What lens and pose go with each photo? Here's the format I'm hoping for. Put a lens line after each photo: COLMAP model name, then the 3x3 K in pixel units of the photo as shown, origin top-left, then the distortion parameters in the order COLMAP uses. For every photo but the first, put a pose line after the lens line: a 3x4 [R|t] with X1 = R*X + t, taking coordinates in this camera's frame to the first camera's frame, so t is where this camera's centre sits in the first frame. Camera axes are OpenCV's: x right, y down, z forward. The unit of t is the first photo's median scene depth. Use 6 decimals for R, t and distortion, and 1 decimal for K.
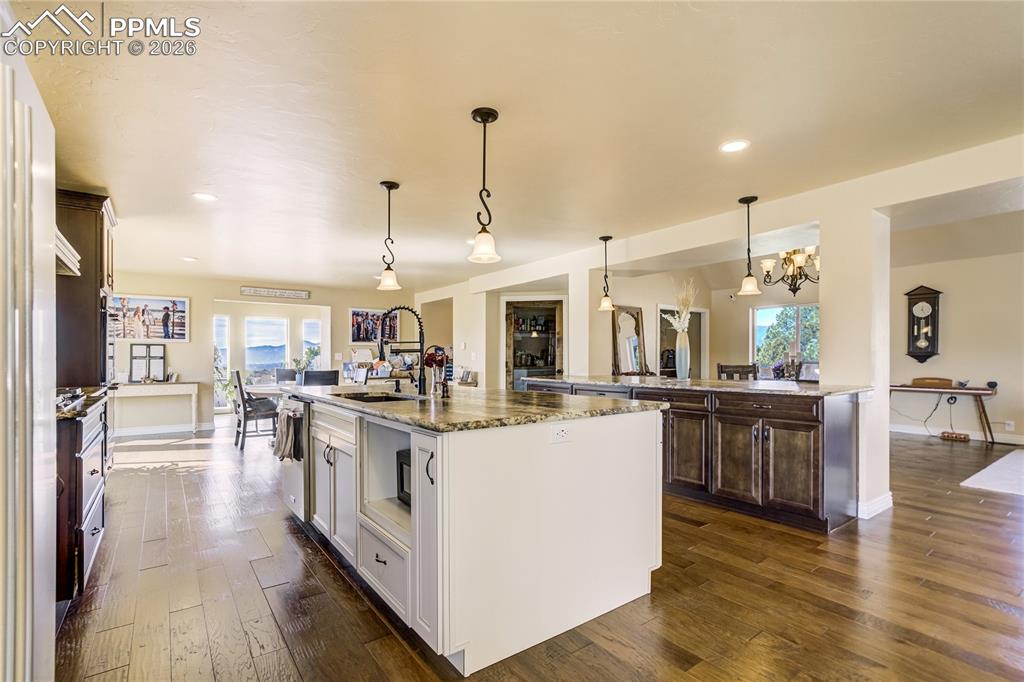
lens RADIAL K [[485.2, 0, 509.8], [0, 485.2, 345.0], [0, 0, 1]] dist [-0.010580, 0.002367]
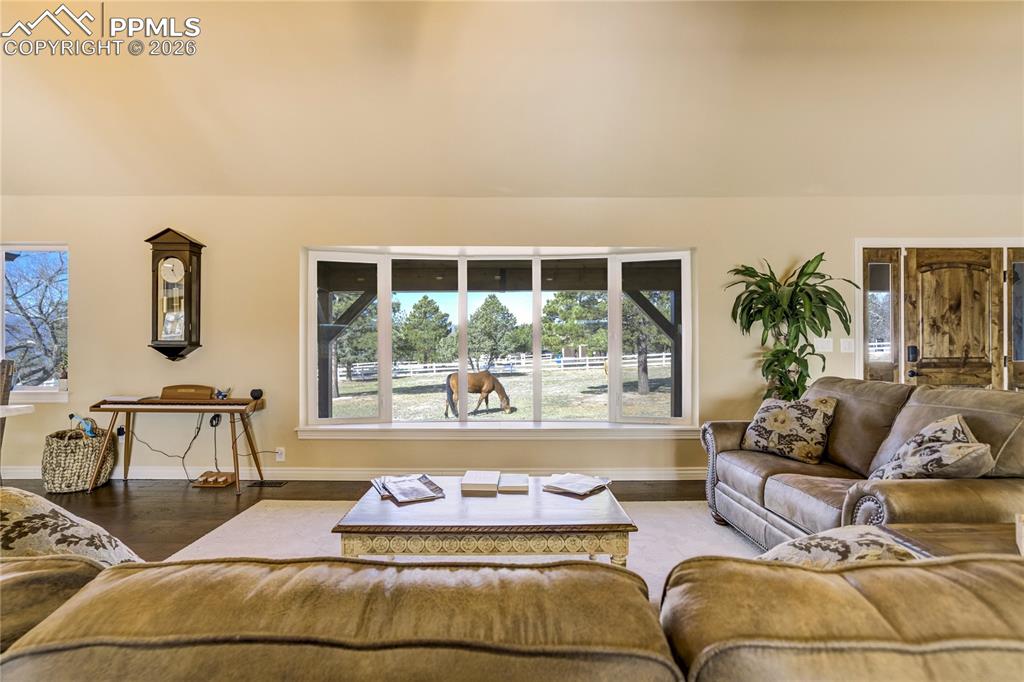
lens RADIAL K [[485.2, 0, 513.6], [0, 485.2, 346.5], [0, 0, 1]] dist [-0.010580, 0.002367]
pose [[0.560425, 0.005587, 0.828186, 0.614580], [-0.013830, 0.999901, 0.002613, 0.012320], [-0.828090, -0.012918, 0.560447, 0.334225]]
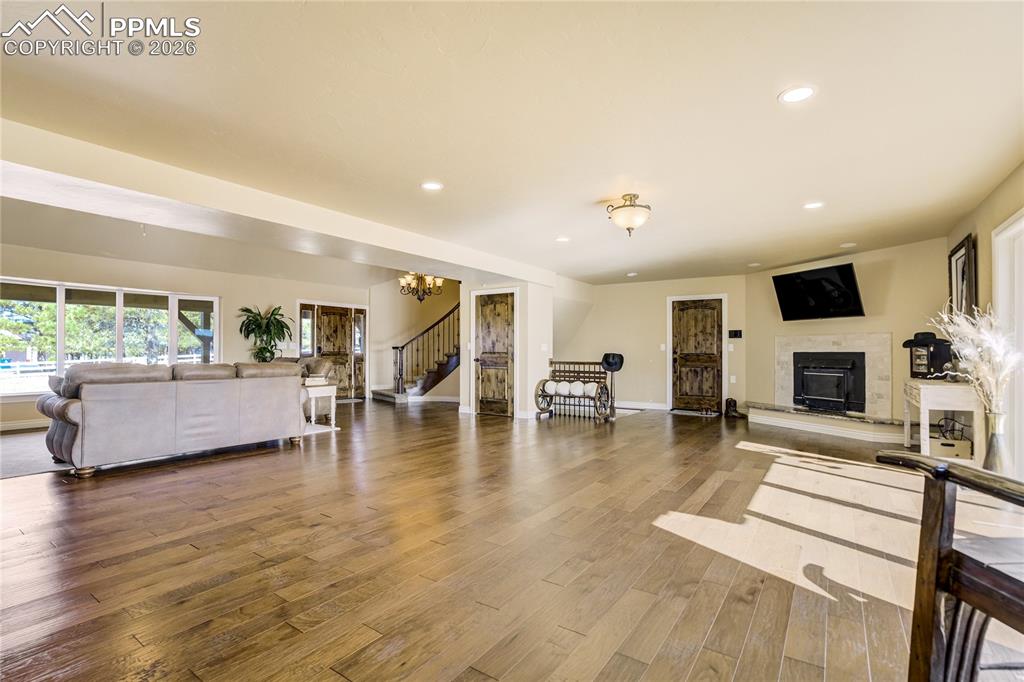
lens RADIAL K [[485.2, 0, 517.4], [0, 485.2, 347.3], [0, 0, 1]] dist [-0.010580, 0.002367]
pose [[-0.356919, 0.013874, 0.934032, -0.124340], [-0.019489, 0.999561, -0.022295, 0.028344], [-0.933932, -0.026161, -0.356492, 0.226697]]
